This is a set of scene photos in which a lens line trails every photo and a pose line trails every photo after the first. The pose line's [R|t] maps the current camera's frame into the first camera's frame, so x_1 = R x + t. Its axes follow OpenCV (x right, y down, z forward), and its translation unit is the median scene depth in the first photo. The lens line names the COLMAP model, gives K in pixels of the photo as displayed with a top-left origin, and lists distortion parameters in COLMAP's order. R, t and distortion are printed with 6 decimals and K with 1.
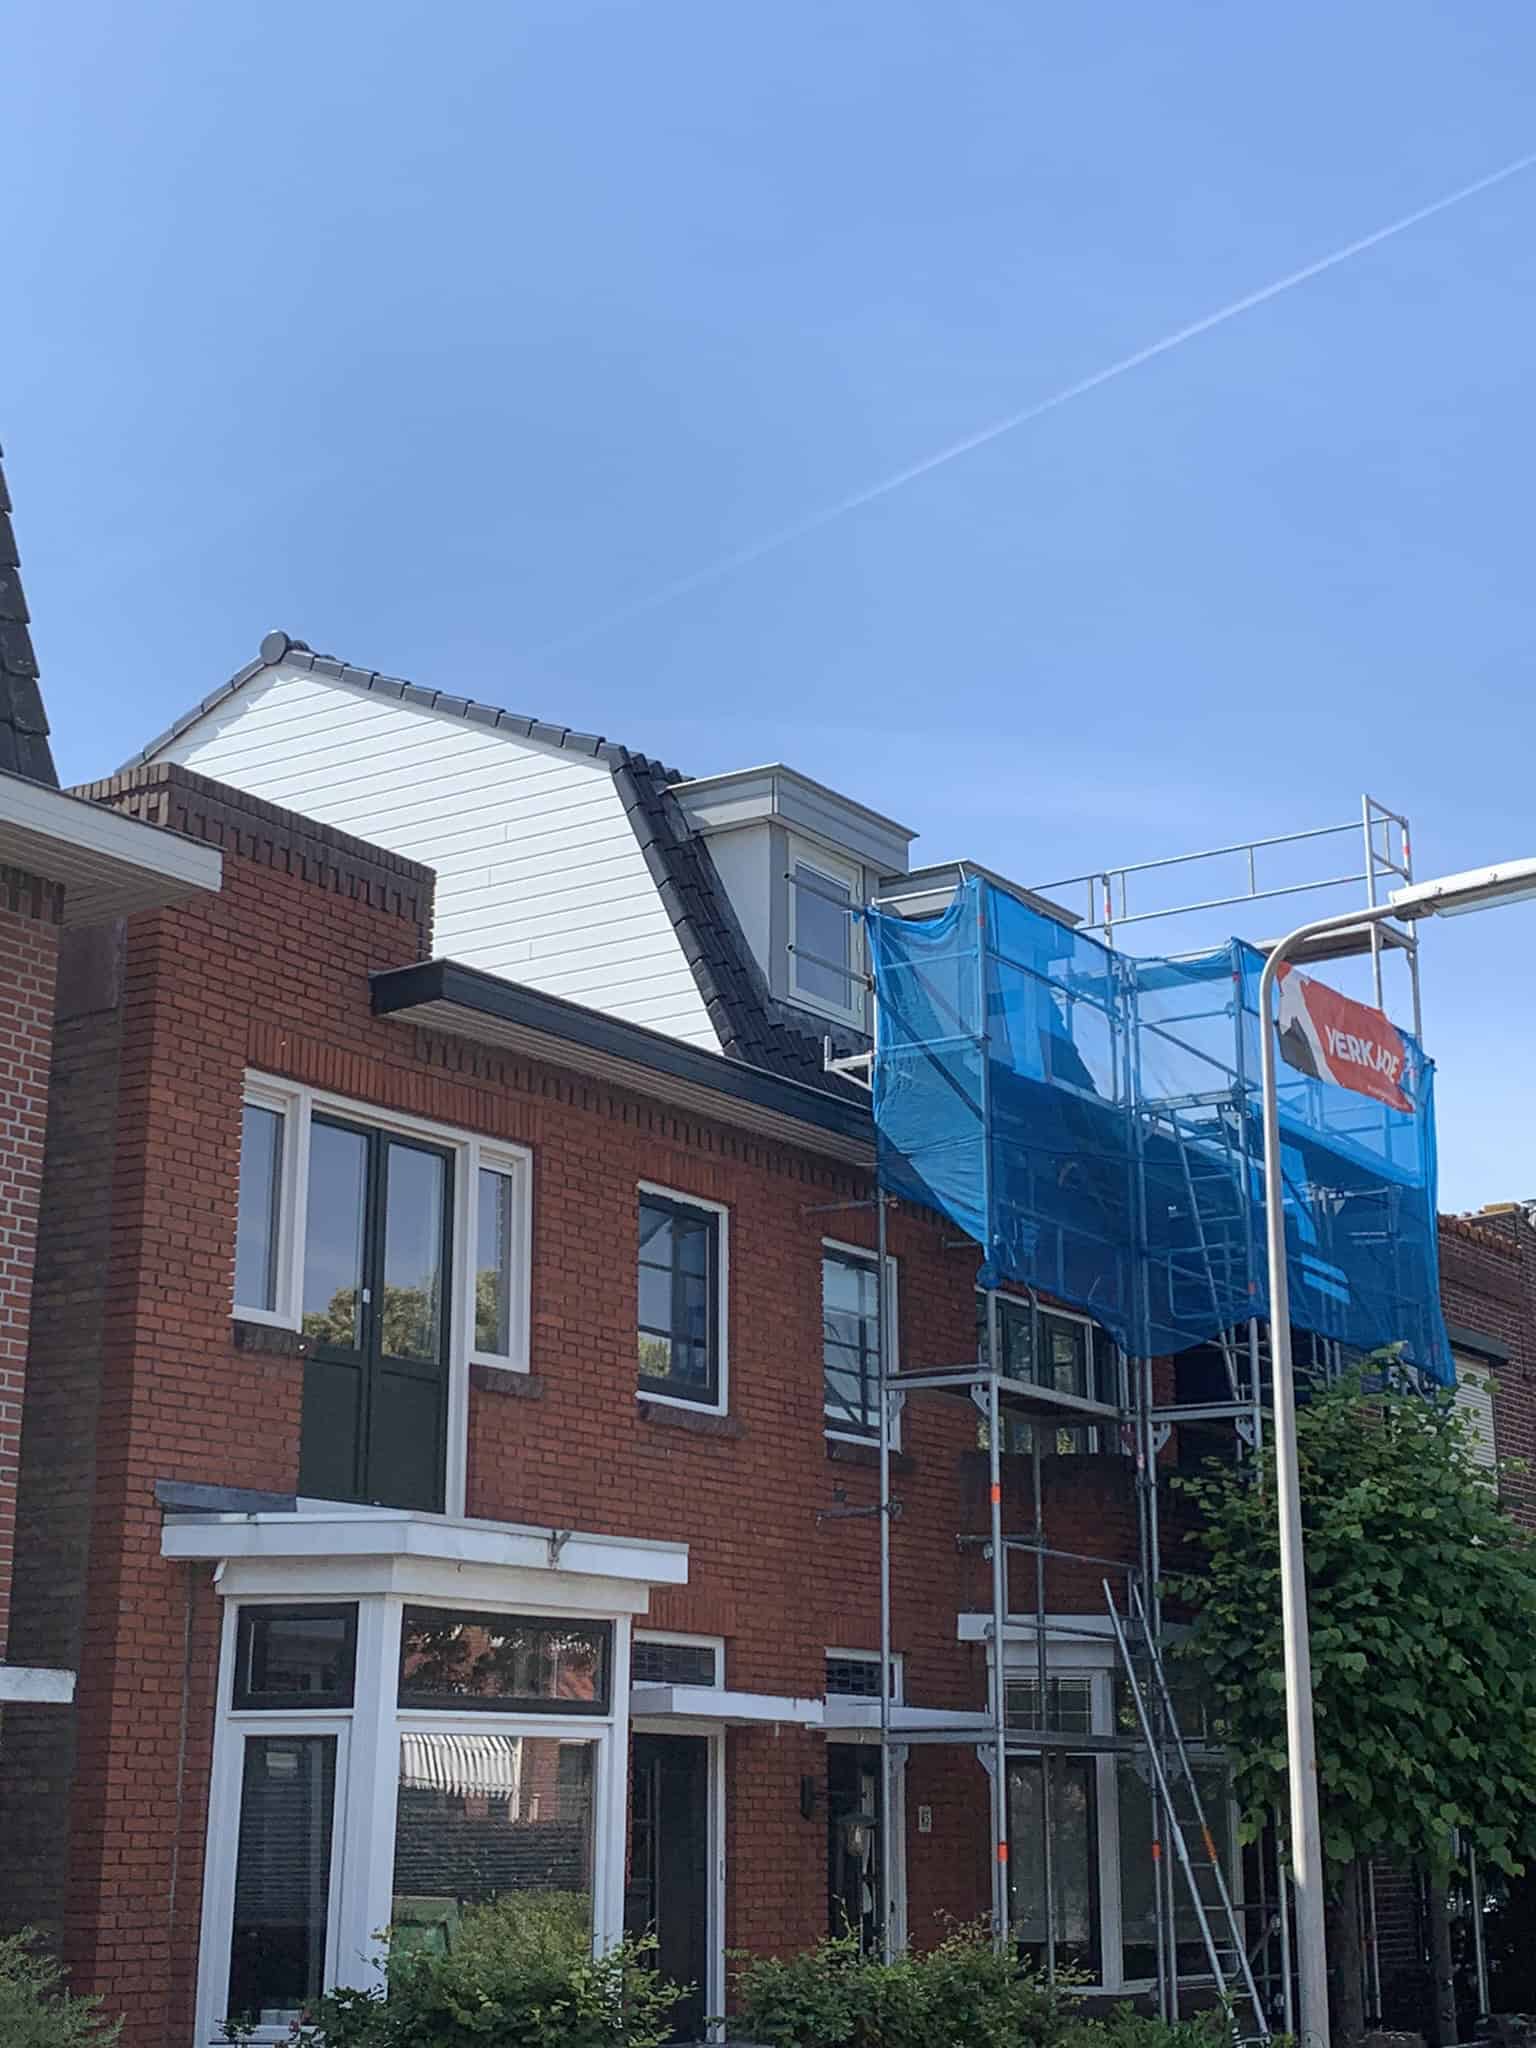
lens RADIAL K [[3038.2, 0, 748.4], [0, 3038.2, 1002.1], [0, 0, 1]] dist [0.094764, 0.000000]
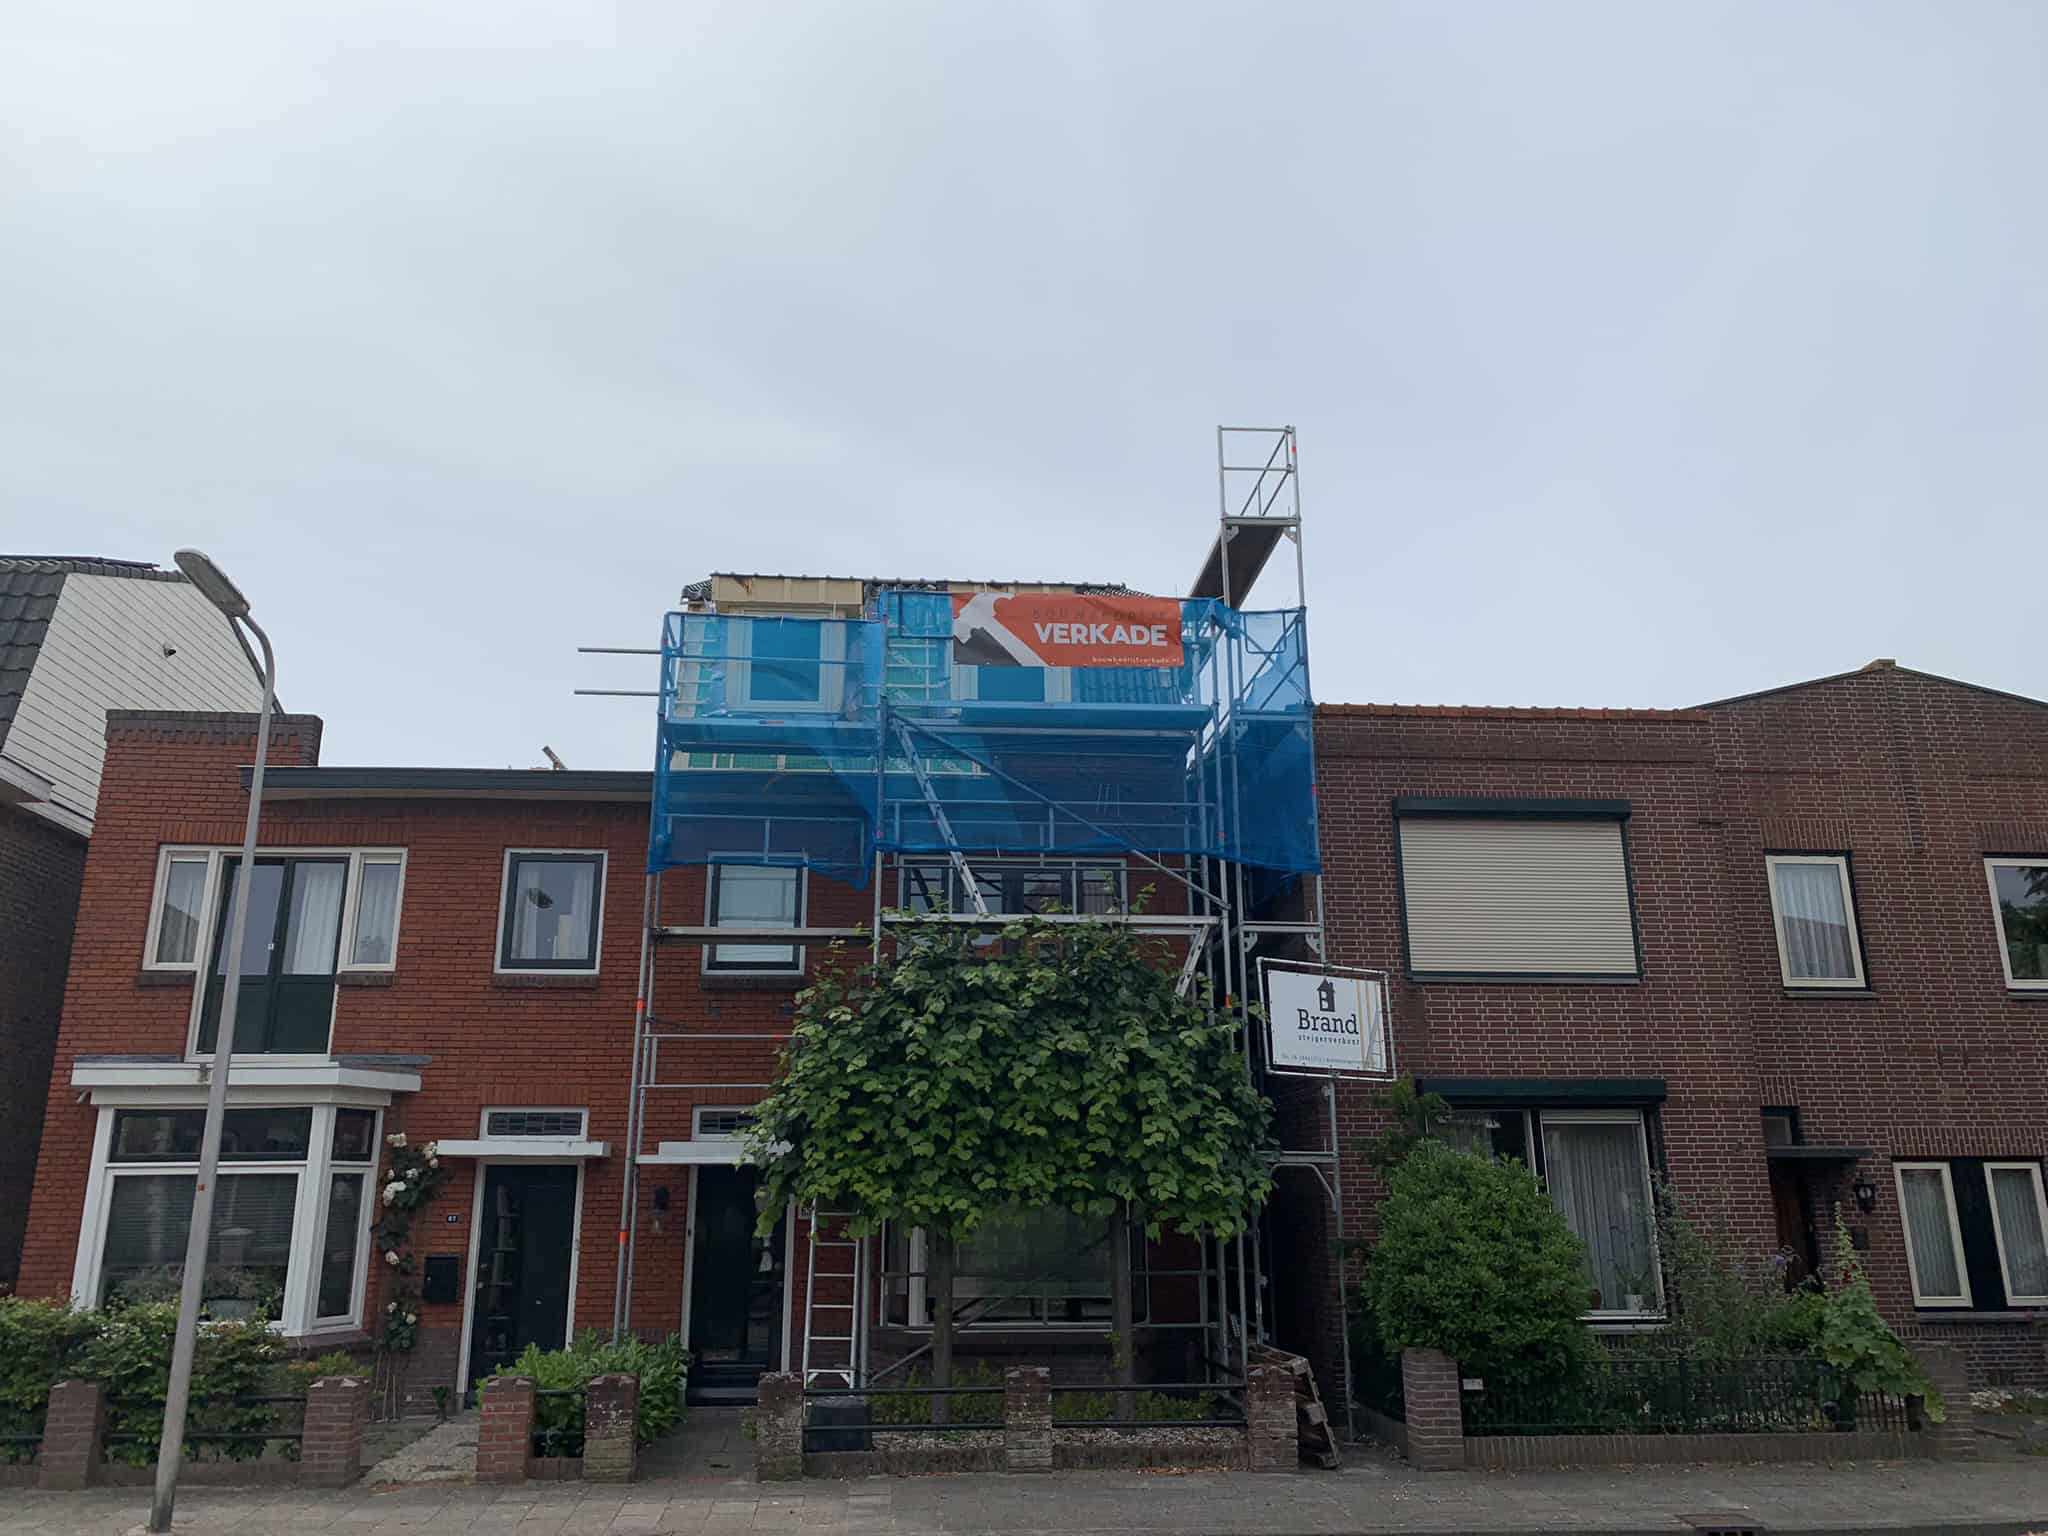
lens RADIAL K [[1598.7, 0, 967.5], [0, 1598.7, 738.2], [0, 0, 1]] dist [0.013721, 0.001073]
pose [[0.616499, -0.225717, -0.754308, 0.871573], [0.209722, 0.970492, -0.119000, 0.169374], [0.758911, -0.084832, 0.645645, 0.641560]]
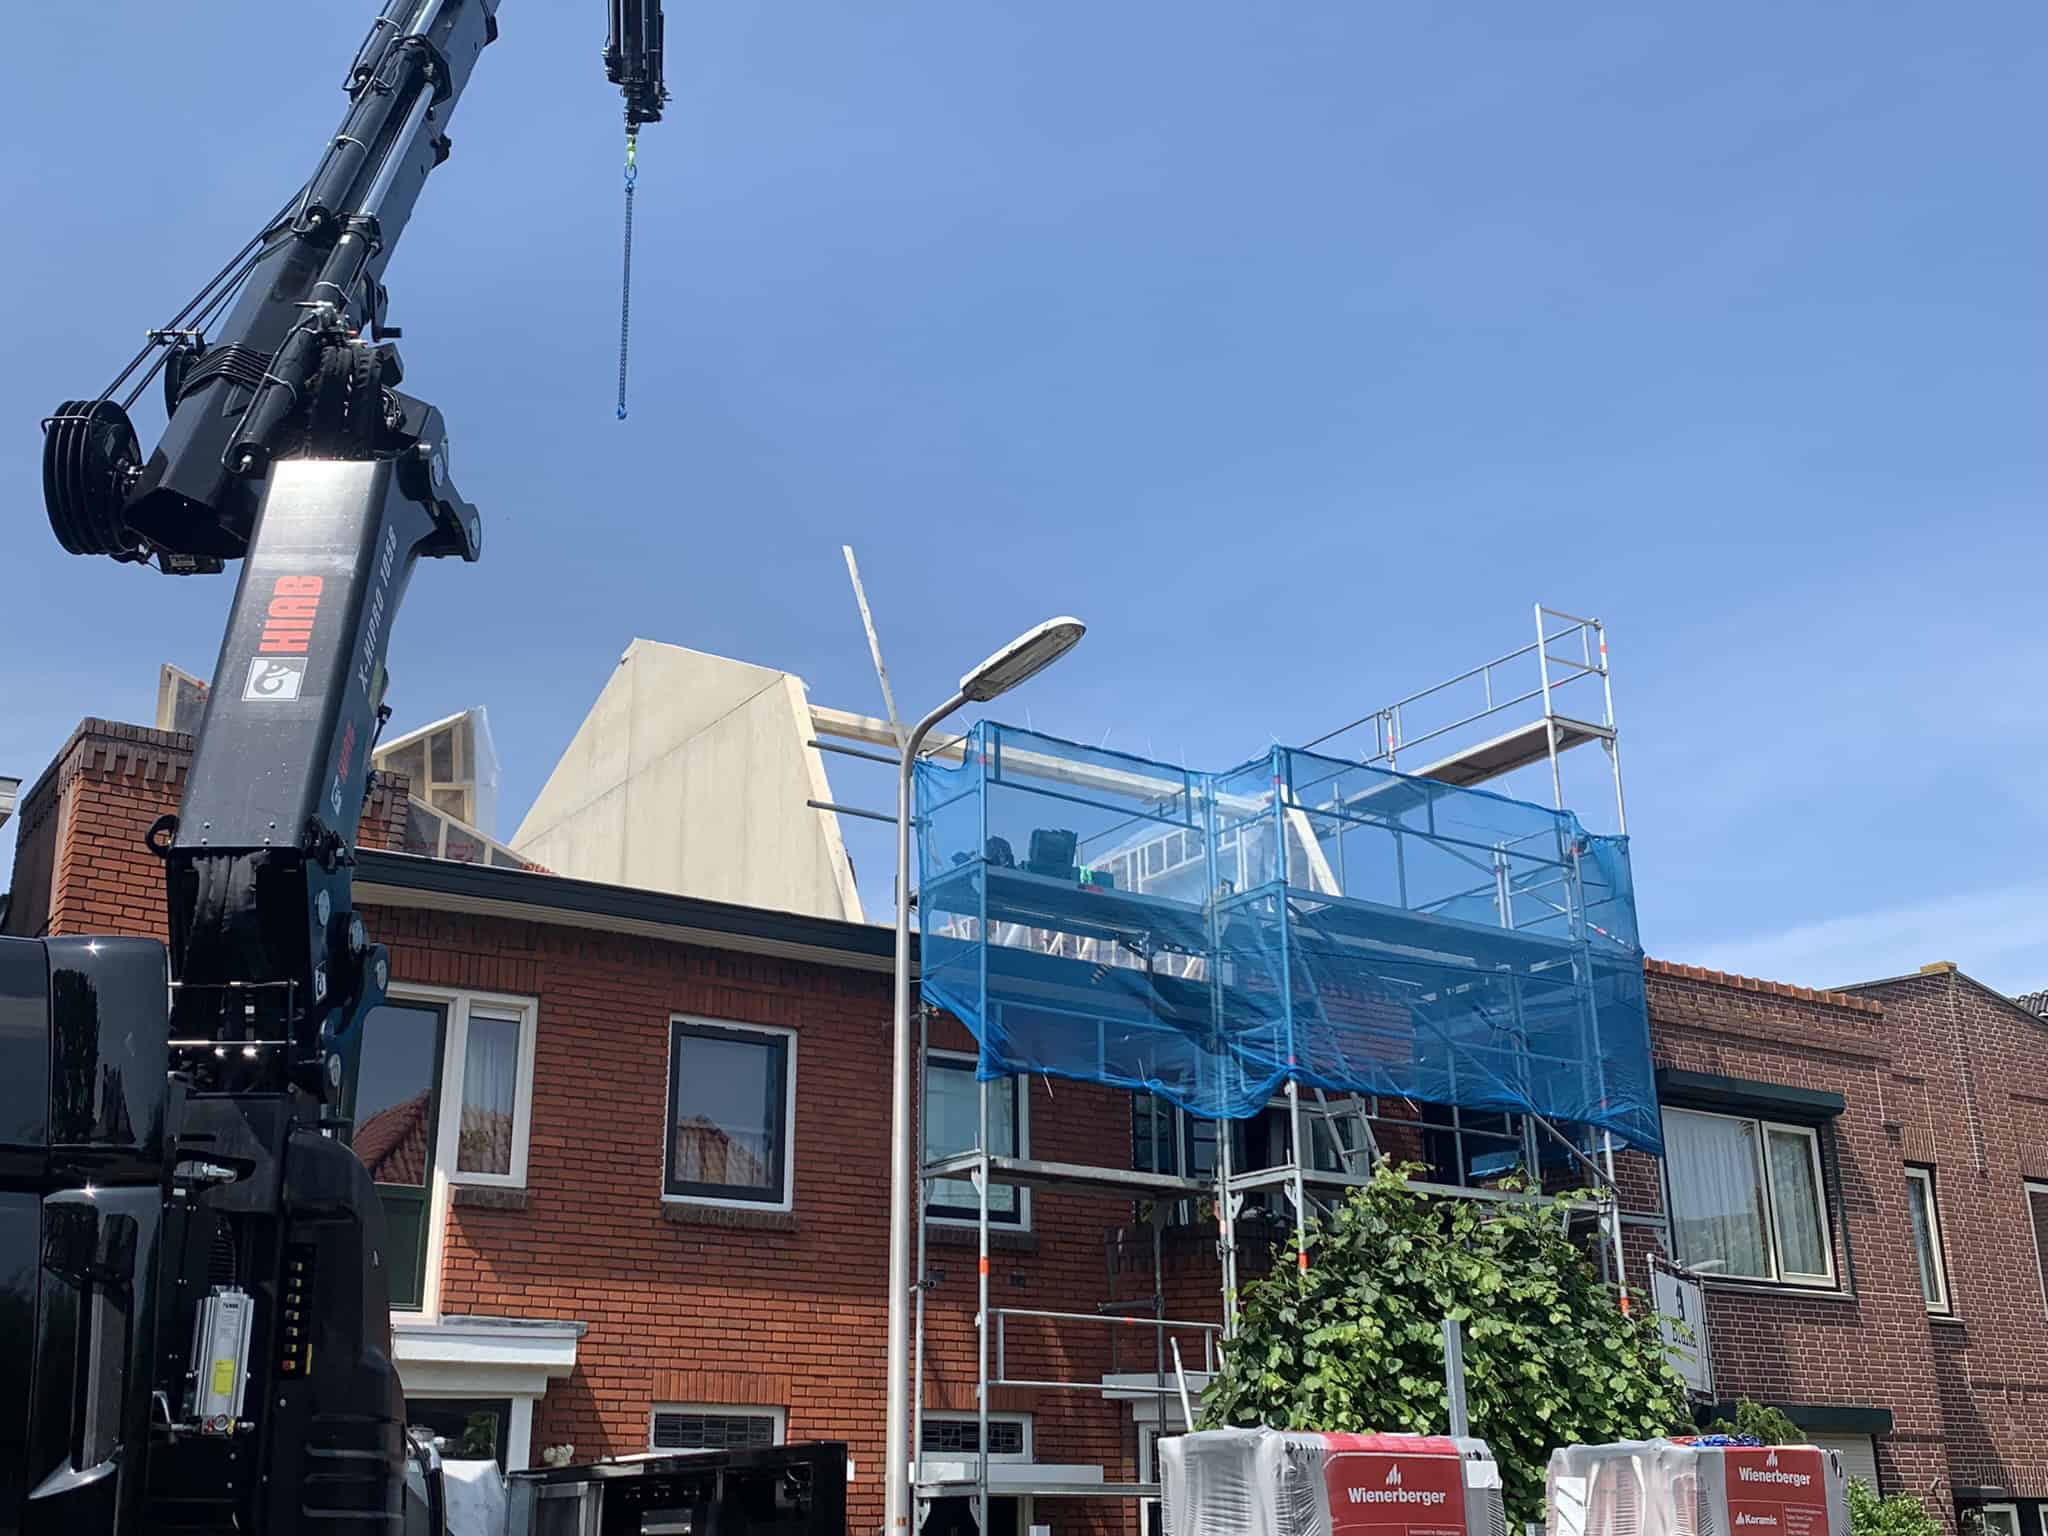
lens RADIAL K [[2237.0, 0, 1006.6], [0, 2237.0, 744.7], [0, 0, 1]] dist [0.051485, 0.000000]
pose [[0.925234, -0.133368, -0.355182, 0.425965], [0.106919, 0.989892, -0.093177, 0.051905], [0.364019, 0.048235, 0.930142, 0.242174]]
